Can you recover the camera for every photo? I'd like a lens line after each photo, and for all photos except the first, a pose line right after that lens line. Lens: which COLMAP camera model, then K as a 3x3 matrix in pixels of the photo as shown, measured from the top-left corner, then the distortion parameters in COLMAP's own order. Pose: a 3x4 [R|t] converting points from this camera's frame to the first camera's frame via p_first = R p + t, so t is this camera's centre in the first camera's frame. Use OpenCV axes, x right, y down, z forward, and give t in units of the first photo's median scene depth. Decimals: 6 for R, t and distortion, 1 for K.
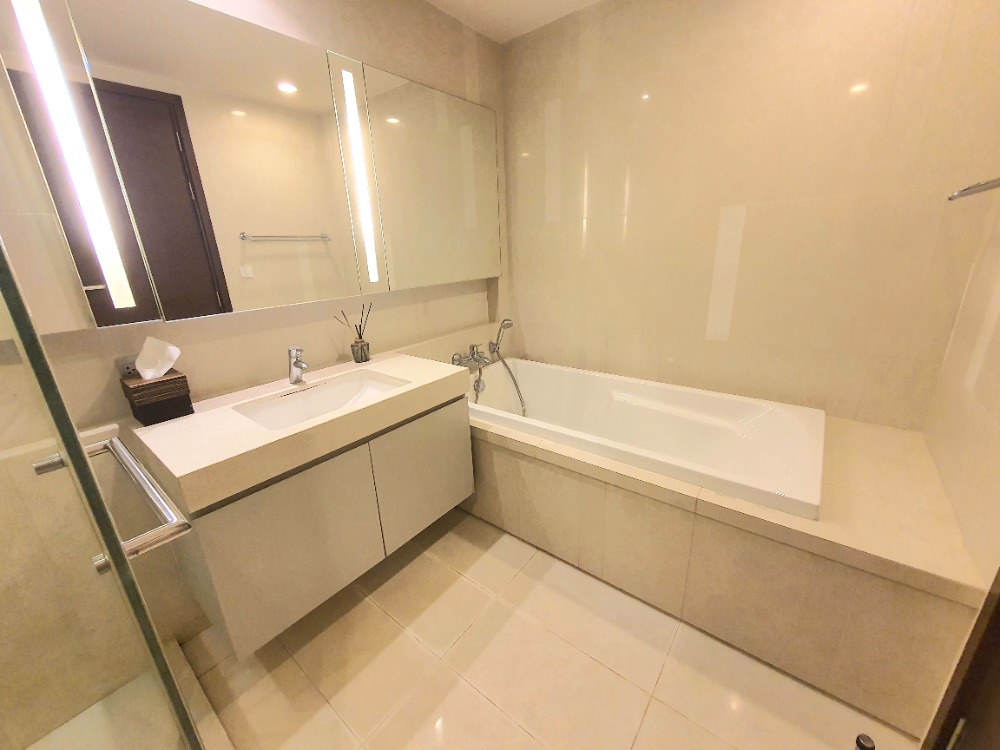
lens RADIAL K [[398.5, 0, 495.2], [0, 398.5, 375.7], [0, 0, 1]] dist [-0.003451, -0.000172]
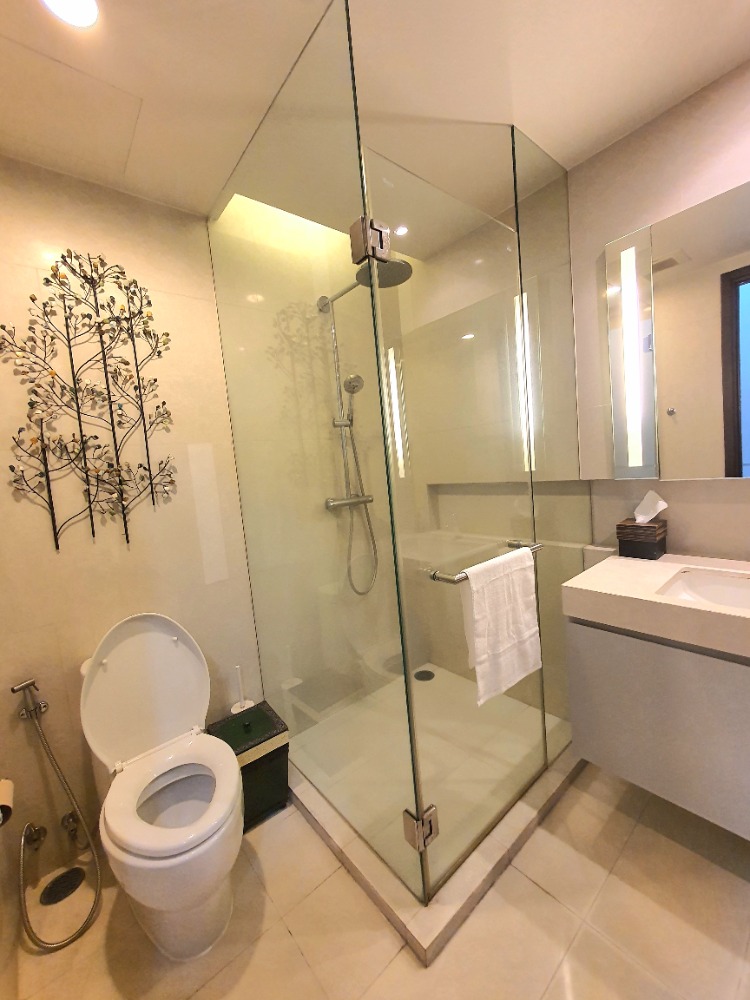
lens RADIAL K [[398.5, 0, 371.4], [0, 398.5, 496.3], [0, 0, 1]] dist [-0.003451, -0.000172]
pose [[-0.190383, 0.155067, -0.969386, 0.474511], [-0.195780, 0.961614, 0.192274, -0.141570], [0.961990, 0.226392, -0.152715, 0.349114]]
